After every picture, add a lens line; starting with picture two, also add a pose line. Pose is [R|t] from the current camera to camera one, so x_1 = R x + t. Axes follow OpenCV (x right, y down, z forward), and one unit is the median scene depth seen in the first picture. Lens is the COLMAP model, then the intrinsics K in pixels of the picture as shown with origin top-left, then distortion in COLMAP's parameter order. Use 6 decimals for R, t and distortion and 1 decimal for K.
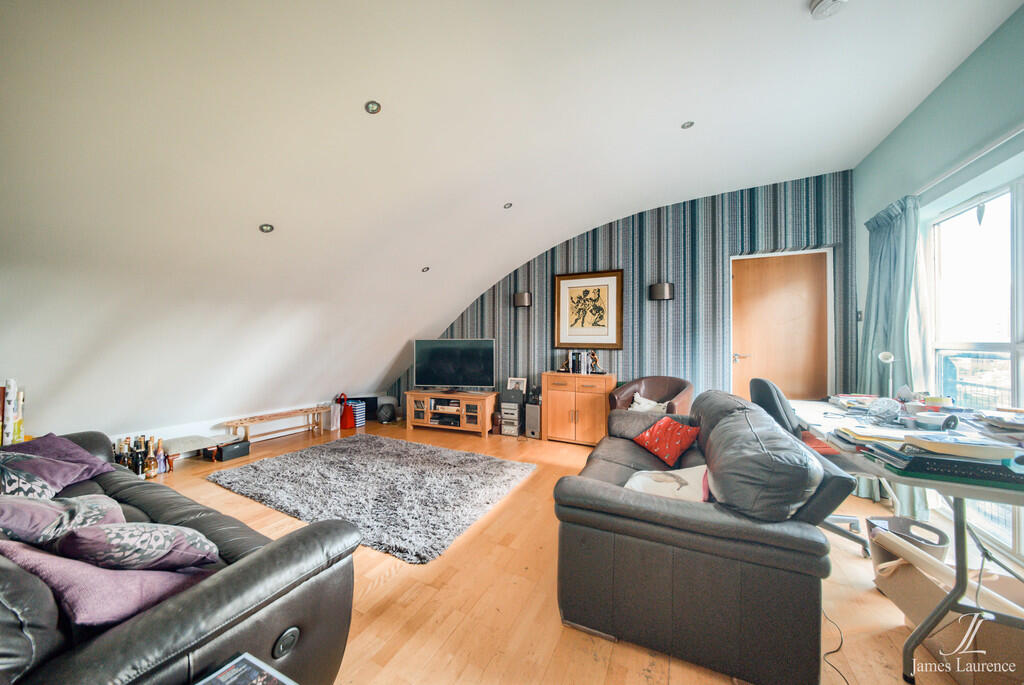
lens RADIAL K [[357.2, 0, 499.4], [0, 357.2, 333.8], [0, 0, 1]] dist [-0.017889, -0.000008]
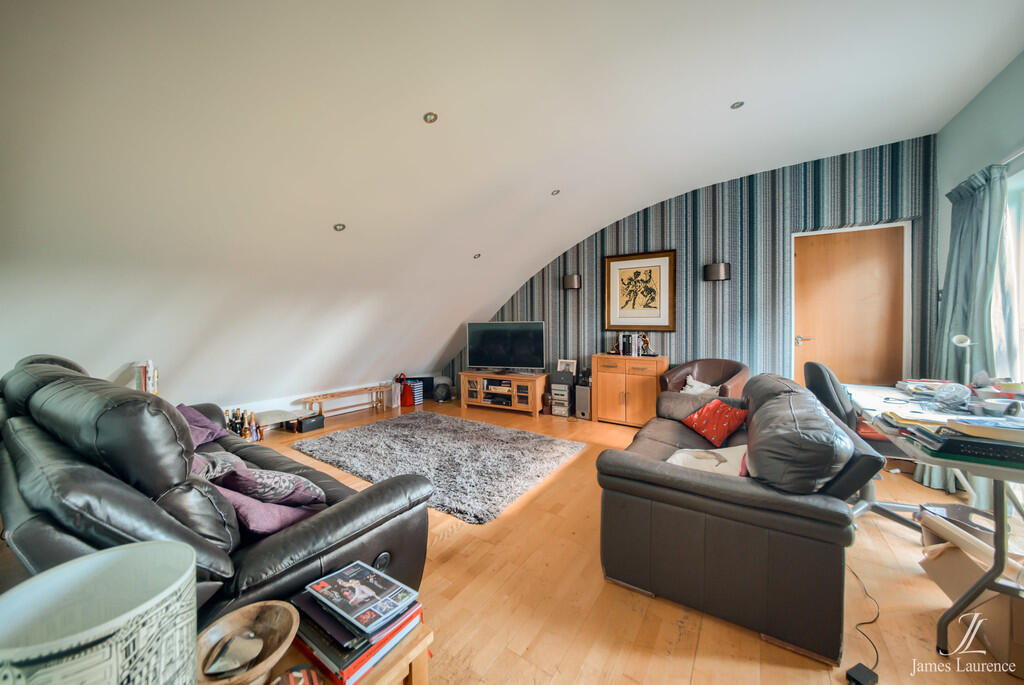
lens RADIAL K [[375.3, 0, 499.5], [0, 375.3, 320.6], [0, 0, 1]] dist [-0.008645, -0.000012]
pose [[0.990446, -0.009613, -0.137564, 0.009778], [0.012420, 0.999731, 0.019564, -0.014941], [0.137339, -0.021085, 0.990300, -0.108598]]
